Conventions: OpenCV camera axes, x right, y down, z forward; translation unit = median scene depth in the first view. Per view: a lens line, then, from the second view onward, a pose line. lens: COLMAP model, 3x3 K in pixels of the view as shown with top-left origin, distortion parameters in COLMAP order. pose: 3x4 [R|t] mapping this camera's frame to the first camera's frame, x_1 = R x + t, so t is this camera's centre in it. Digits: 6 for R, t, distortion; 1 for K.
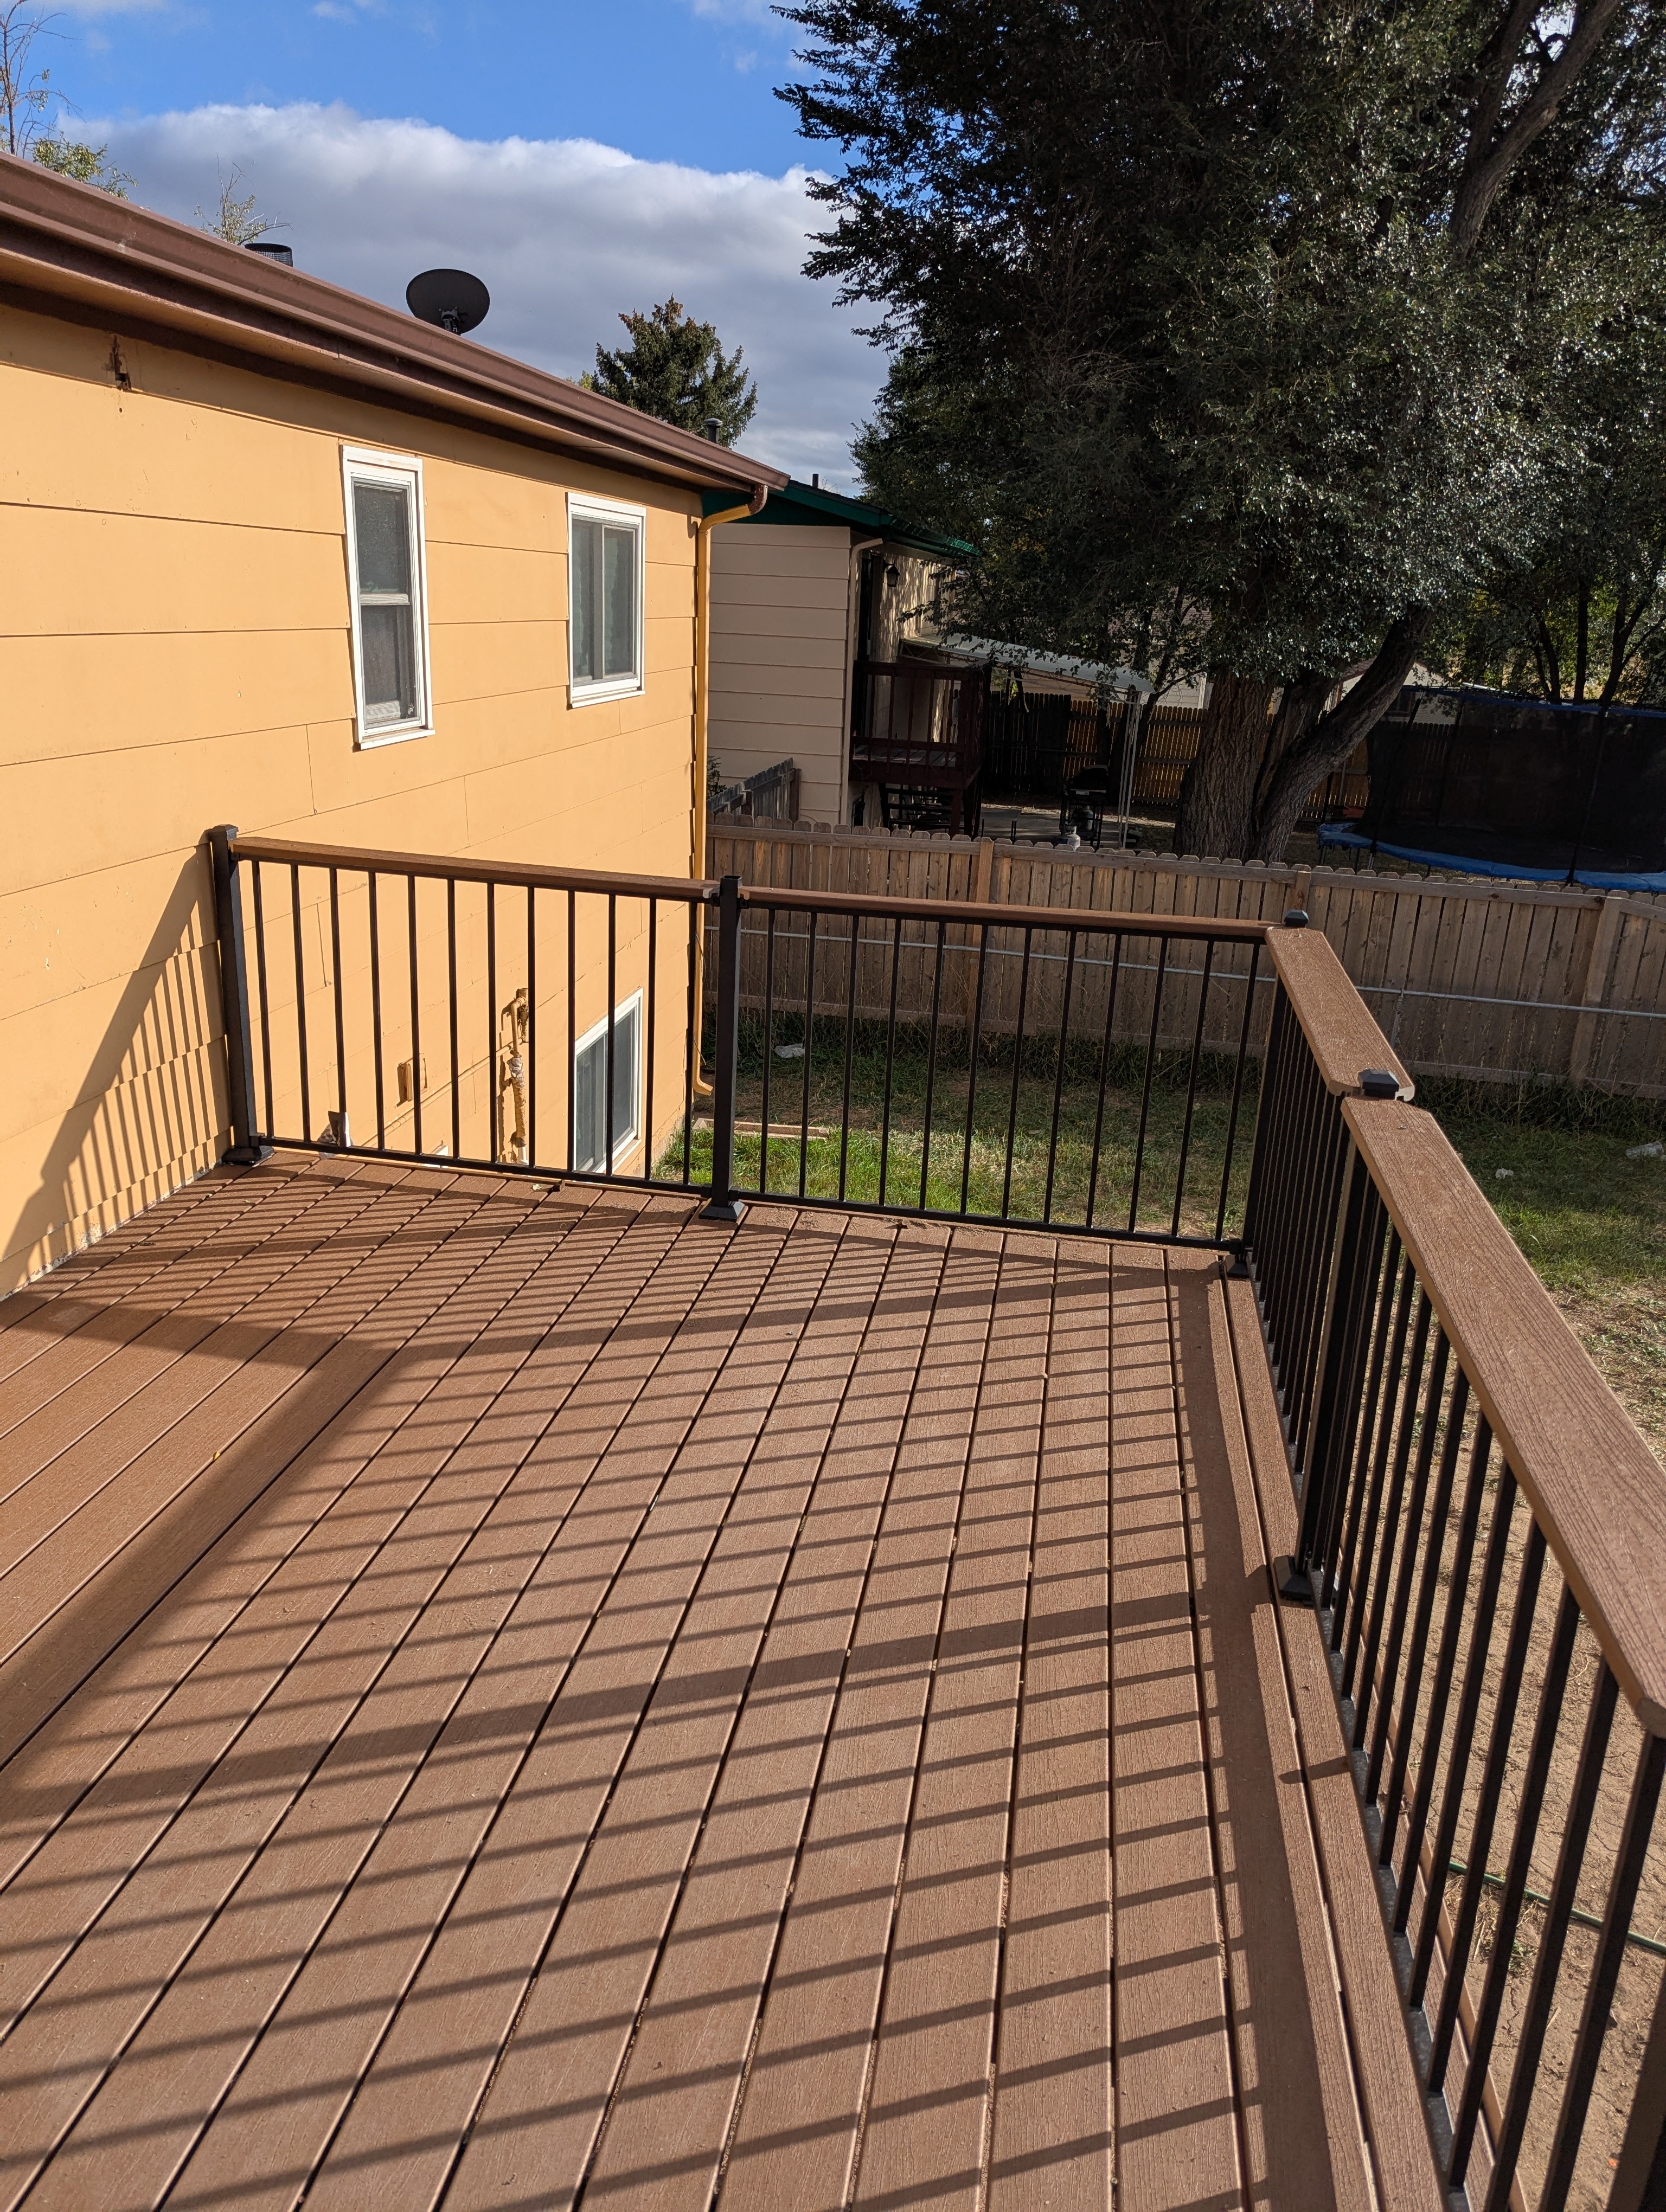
lens RADIAL K [[1564.3, 0, 845.8], [0, 1564.3, 1058.7], [0, 0, 1]] dist [0.022771, -0.013504]
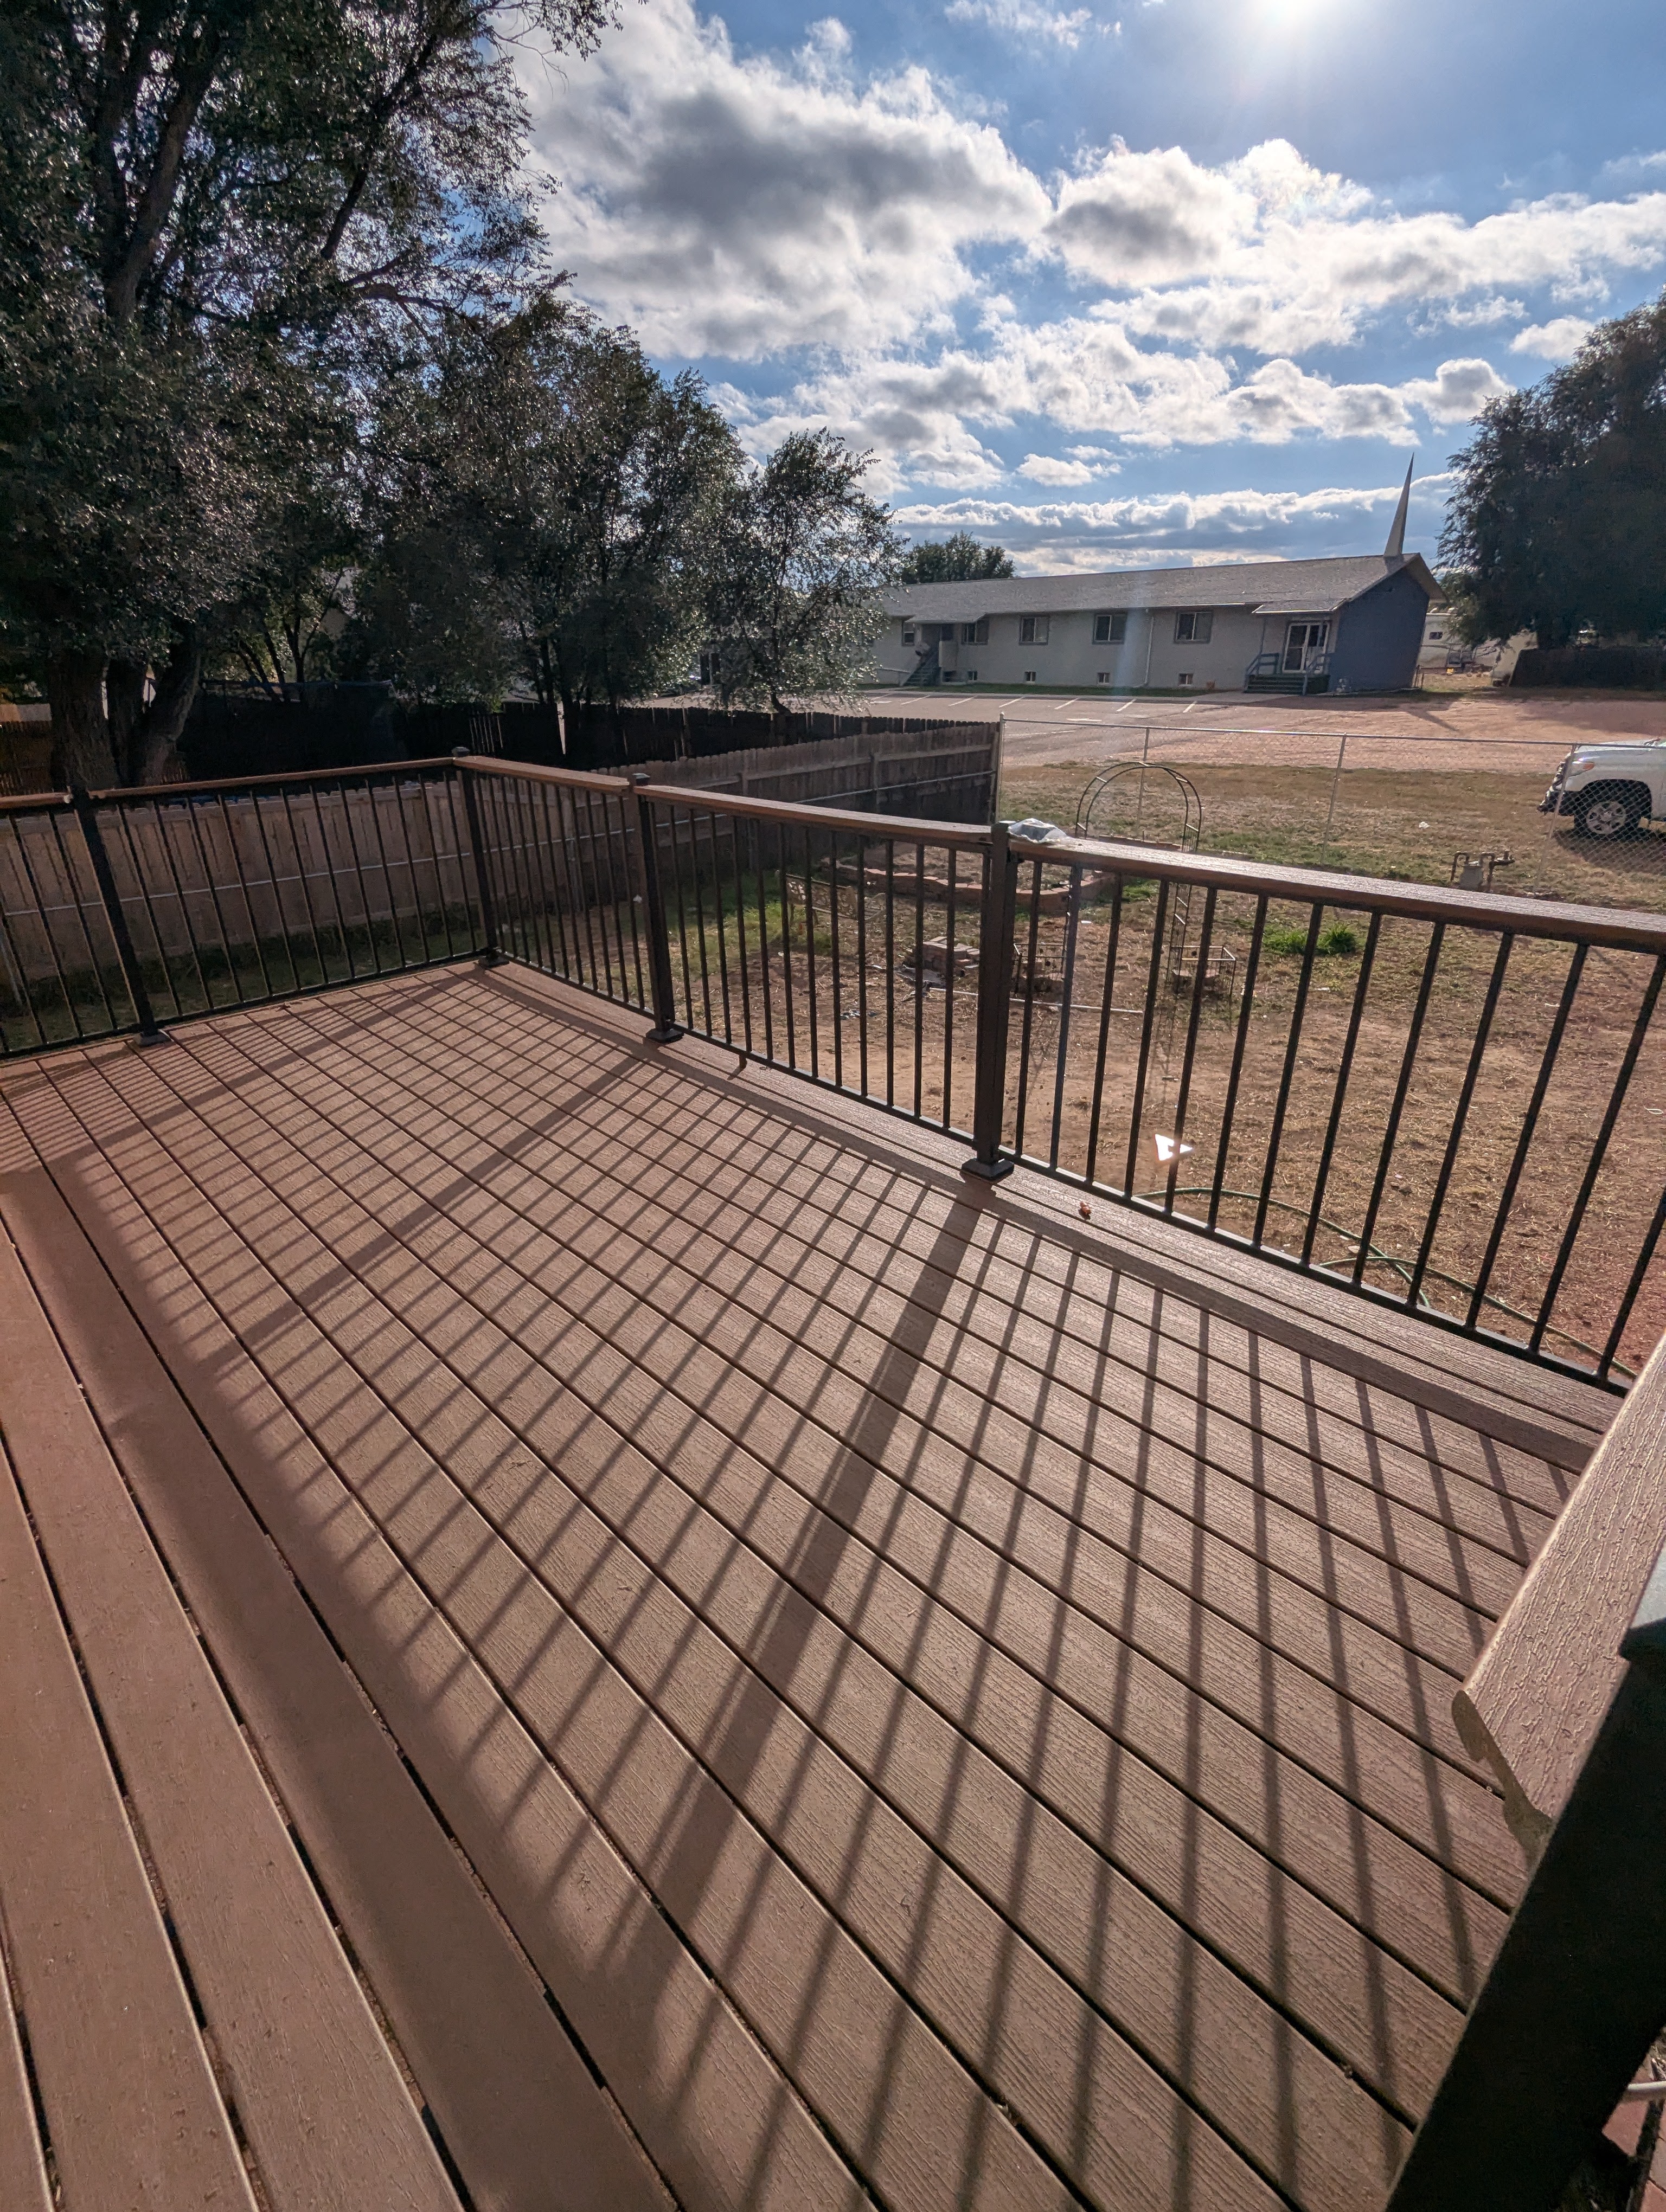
lens RADIAL K [[1036.6, 0, 828.6], [0, 1036.6, 1122.6], [0, 0, 1]] dist [-0.006853, -0.001532]
pose [[0.597283, -0.387515, 0.702200, -0.437276], [0.266341, 0.921677, 0.282088, 0.073156], [-0.756515, 0.018539, 0.653713, -0.066170]]
